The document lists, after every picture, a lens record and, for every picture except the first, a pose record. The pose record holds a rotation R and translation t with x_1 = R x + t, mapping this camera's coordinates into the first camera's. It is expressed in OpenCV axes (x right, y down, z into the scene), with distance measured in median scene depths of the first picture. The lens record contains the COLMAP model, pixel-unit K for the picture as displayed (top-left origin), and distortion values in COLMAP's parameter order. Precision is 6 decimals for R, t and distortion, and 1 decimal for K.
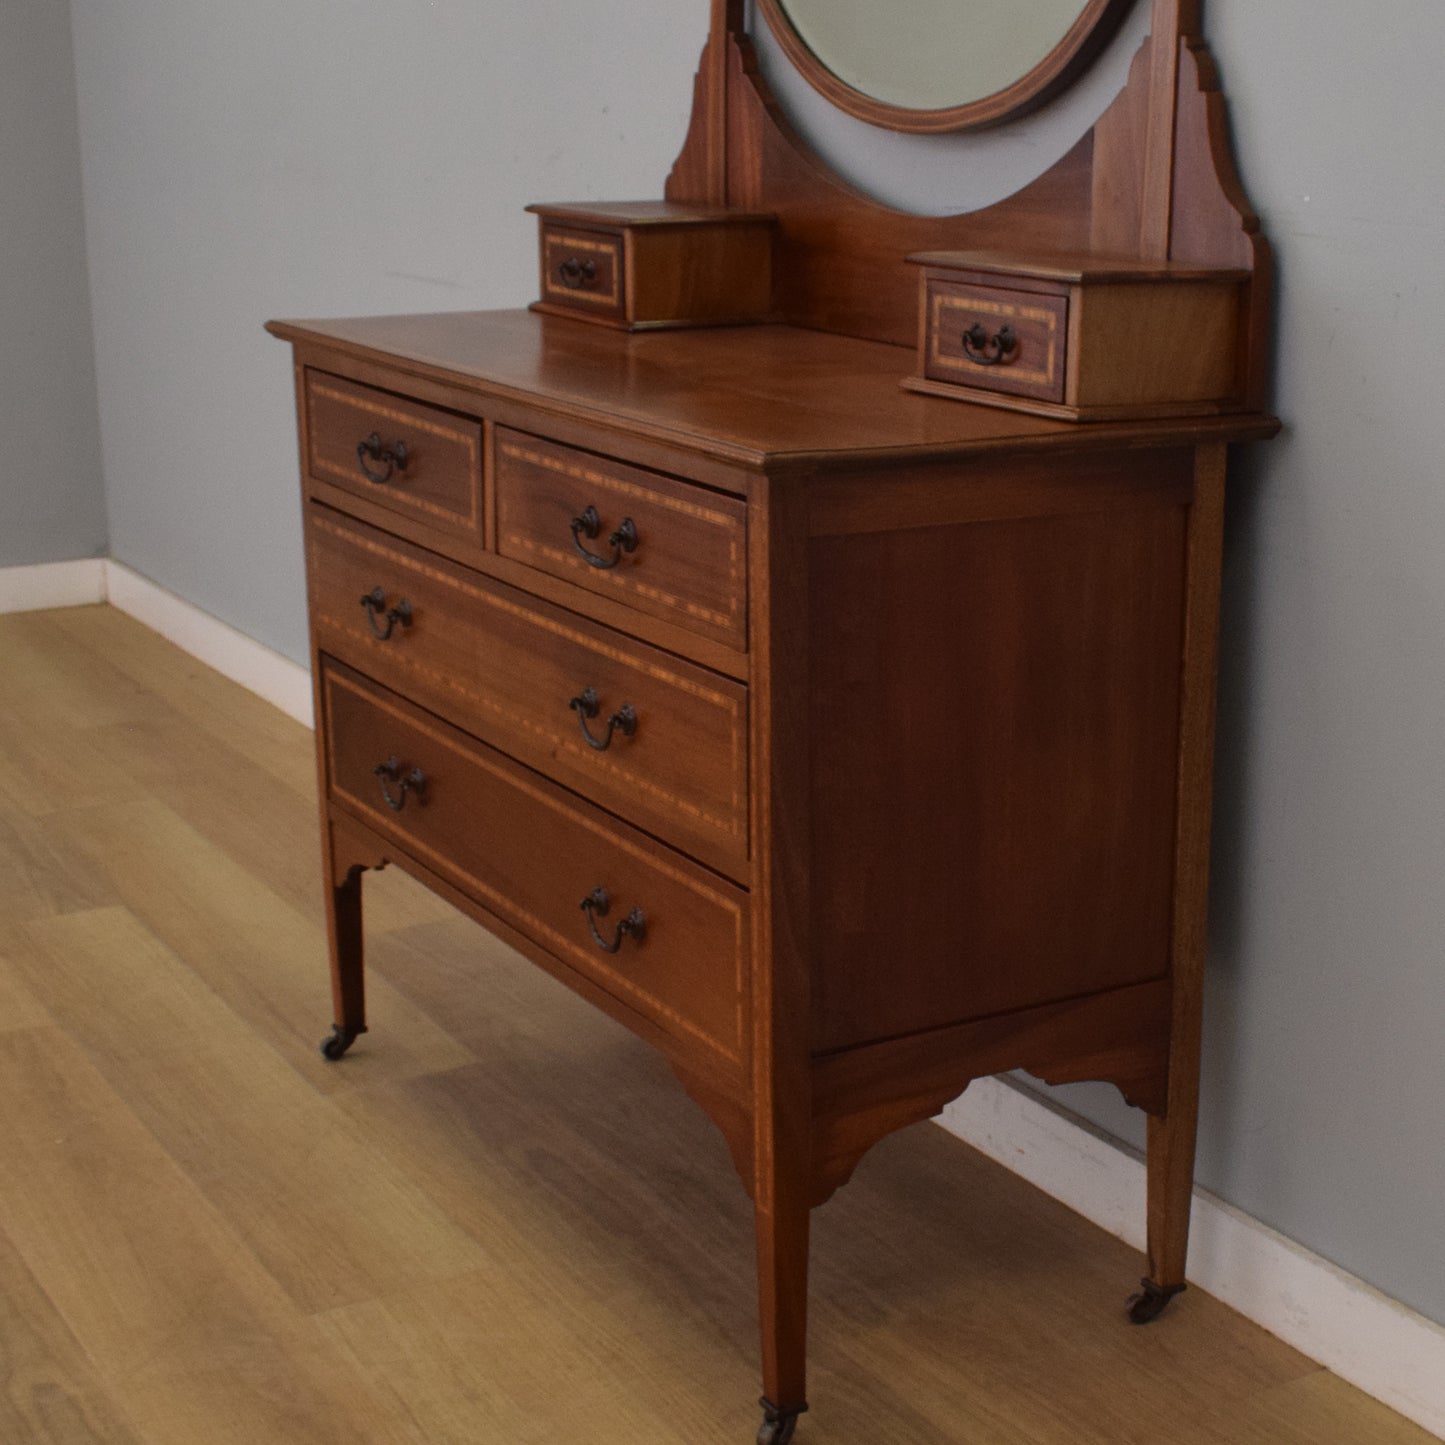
lens RADIAL K [[2731.3, 0, 729.6], [0, 2731.3, 725.9], [0, 0, 1]] dist [-0.104089, 0.000000]
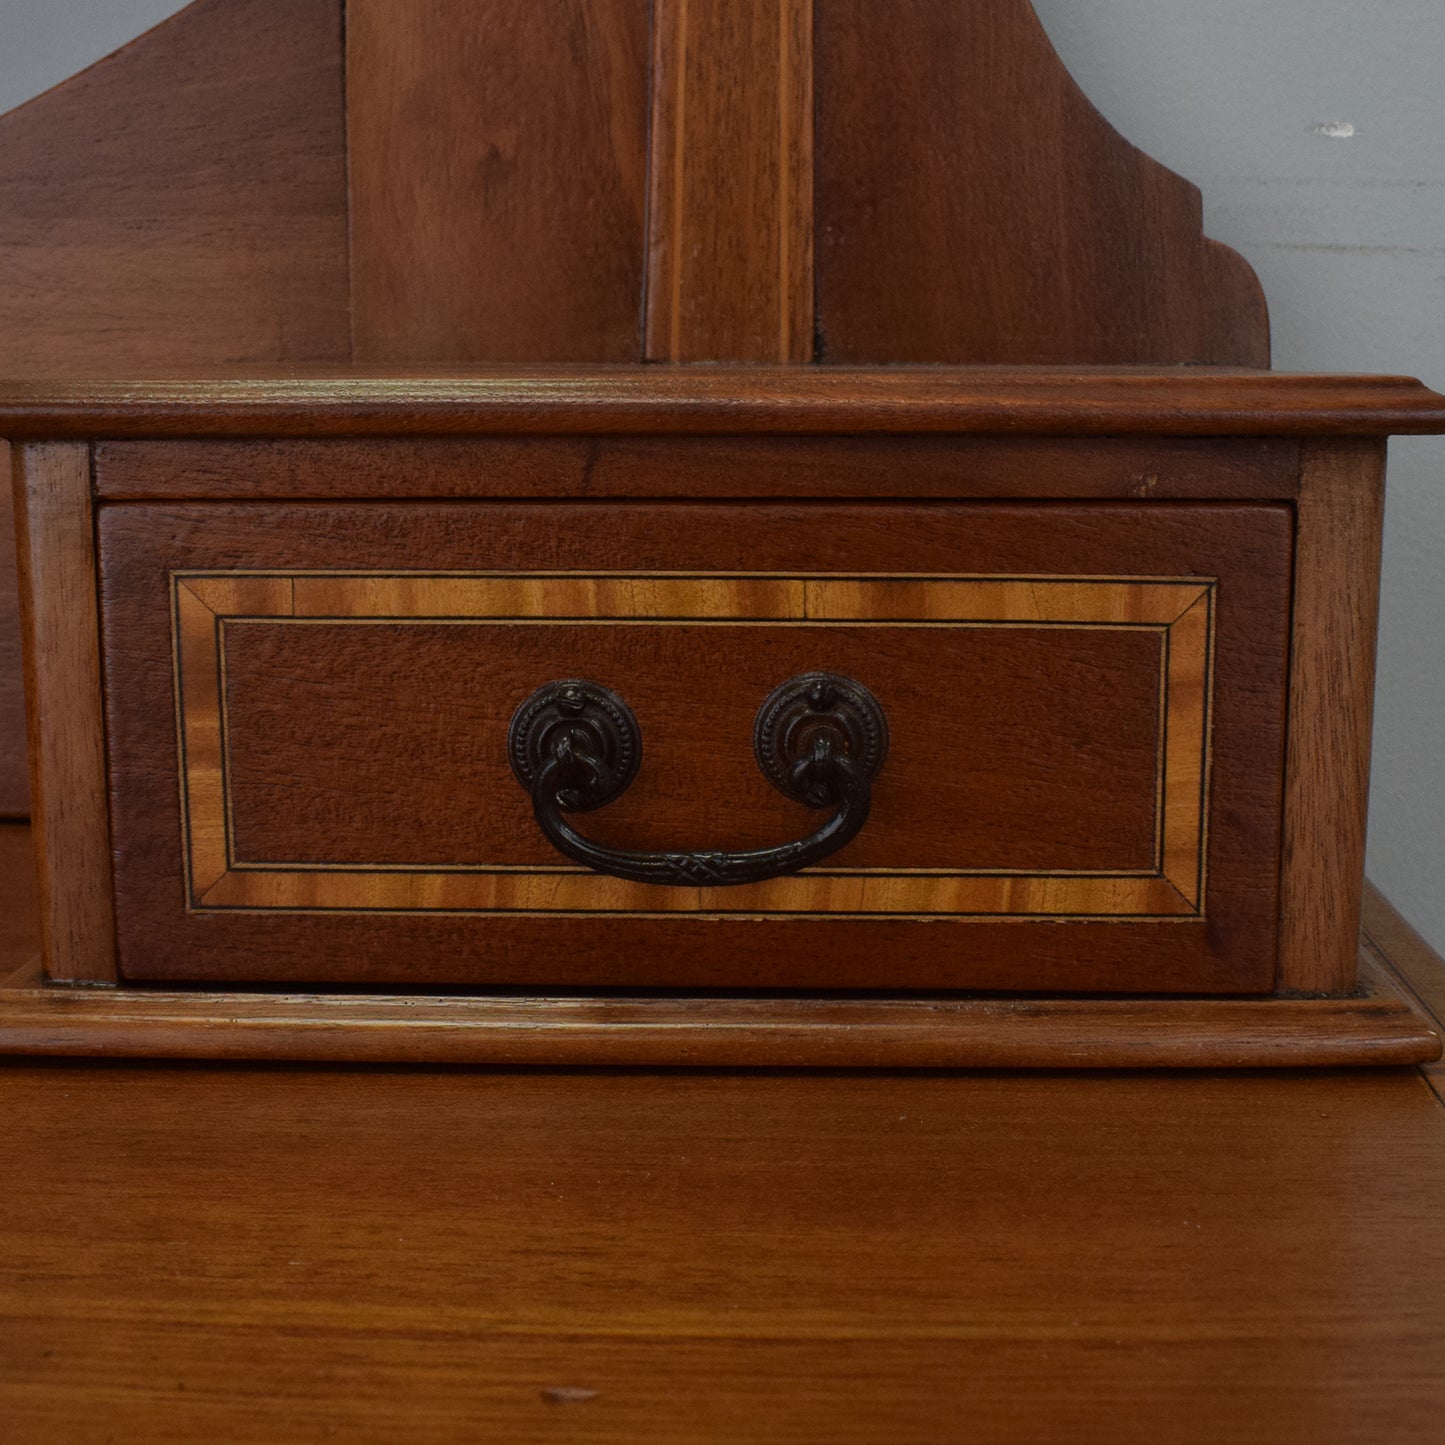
lens RADIAL K [[2348.6, 0, 727.0], [0, 2348.6, 723.6], [0, 0, 1]] dist [-0.178250, 0.000000]
pose [[0.523673, -0.157499, 0.837234, -0.052566], [0.207050, 0.976825, 0.054253, -0.153533], [-0.826376, 0.144939, 0.544147, 0.902152]]
